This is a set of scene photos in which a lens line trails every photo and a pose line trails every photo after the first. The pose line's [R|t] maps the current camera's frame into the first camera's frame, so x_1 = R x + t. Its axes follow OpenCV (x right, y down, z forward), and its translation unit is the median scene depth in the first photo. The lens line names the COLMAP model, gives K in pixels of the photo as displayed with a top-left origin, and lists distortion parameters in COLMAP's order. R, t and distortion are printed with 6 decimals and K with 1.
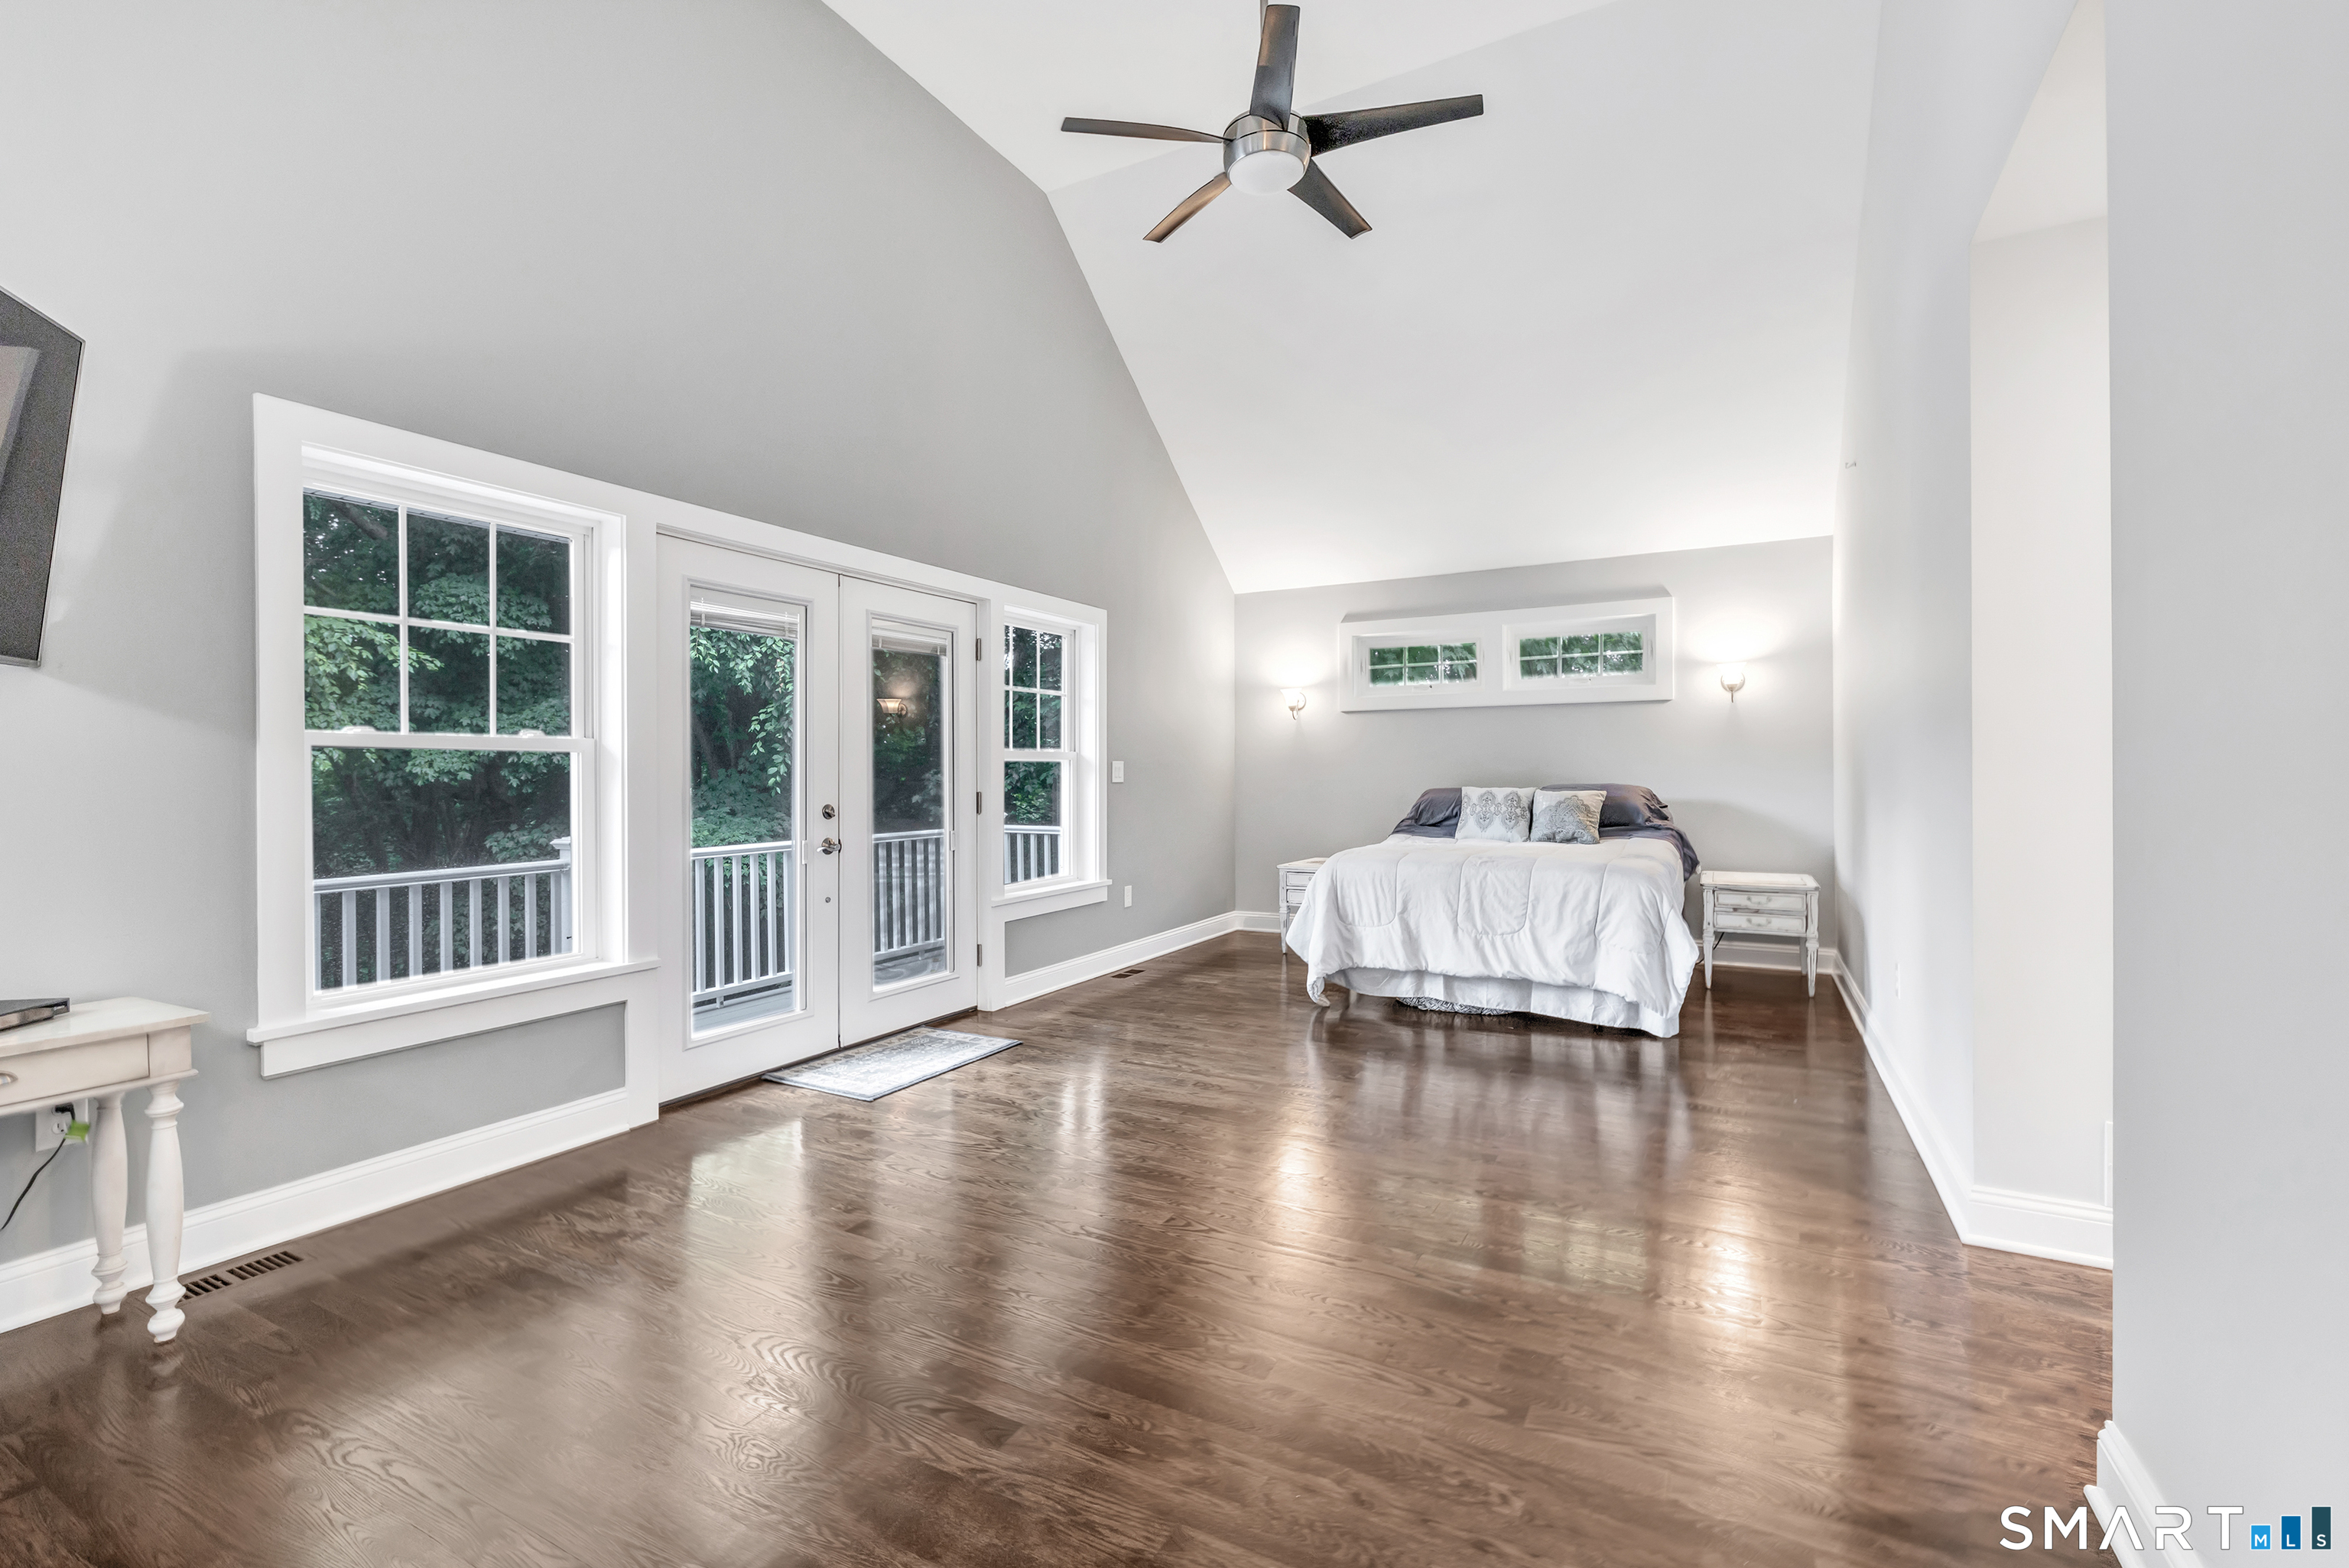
lens RADIAL K [[1044.0, 0, 1167.9], [0, 1044.0, 775.8], [0, 0, 1]] dist [0.001233, 0.000223]
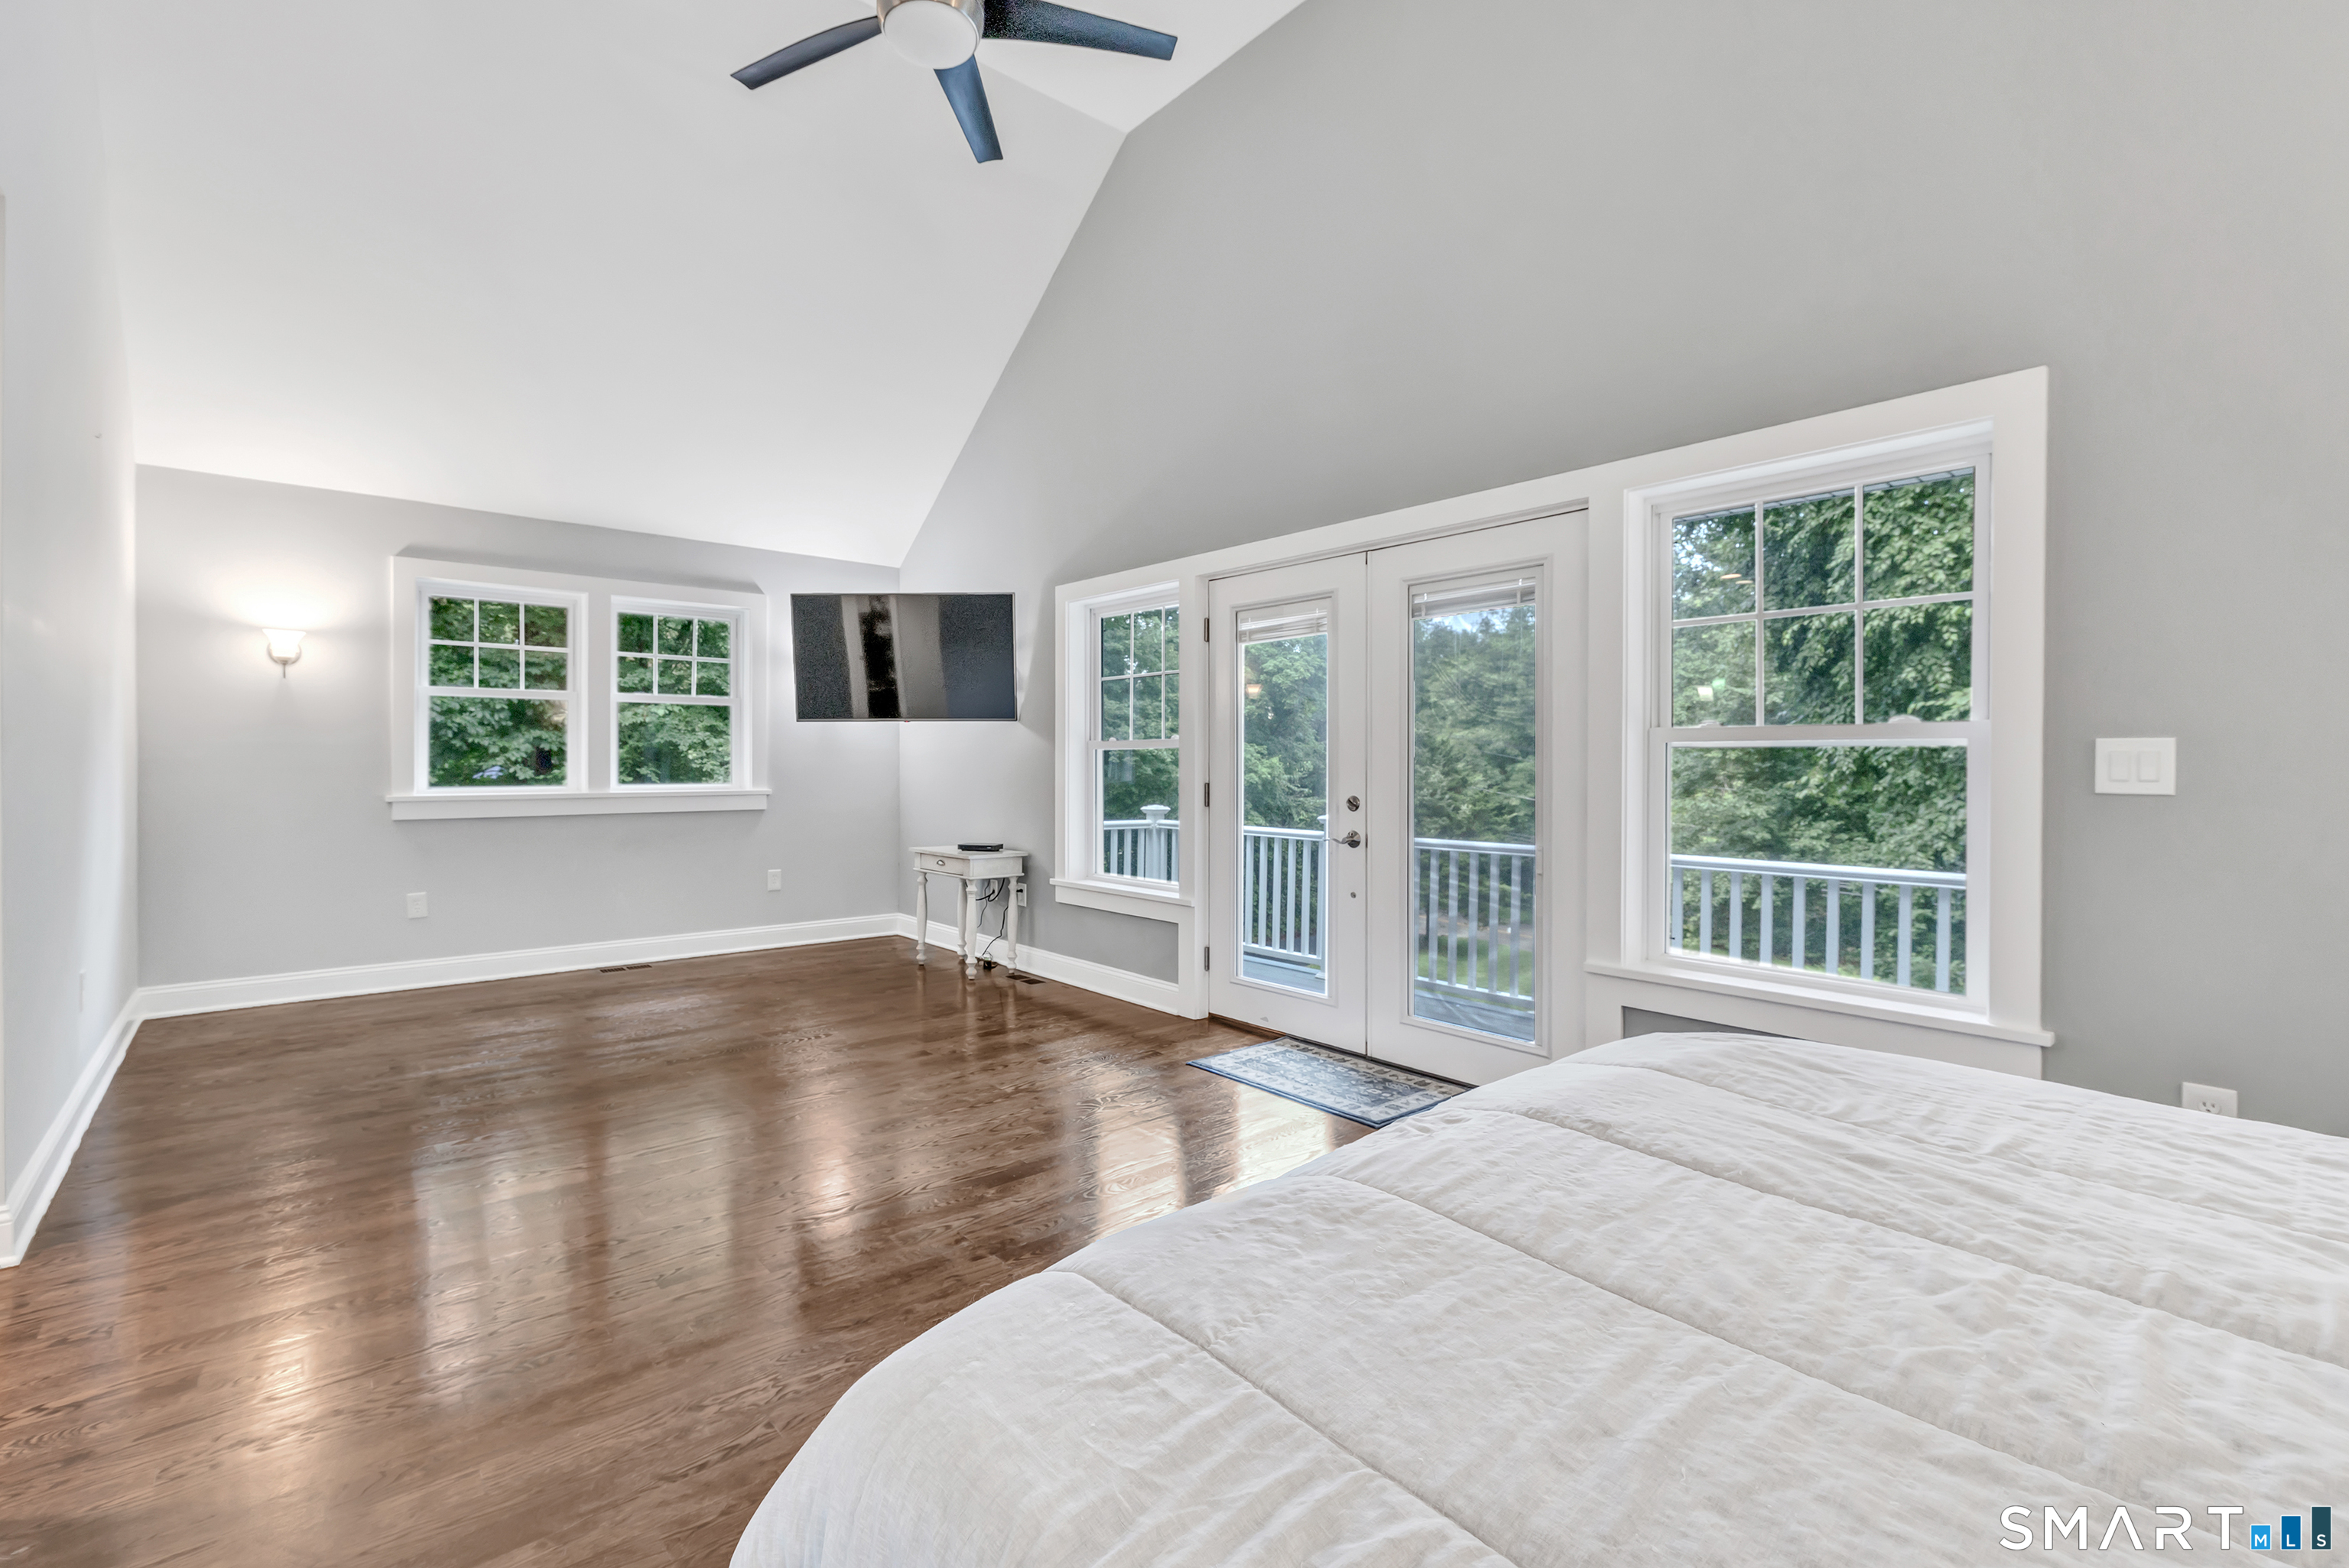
lens RADIAL K [[1044.0, 0, 1167.9], [0, 1044.0, 775.8], [0, 0, 1]] dist [0.001233, 0.000223]
pose [[-0.364220, 0.013105, -0.931221, 0.657515], [-0.006376, 0.999842, 0.016565, -0.006242], [0.931291, 0.011971, -0.364079, 1.233781]]
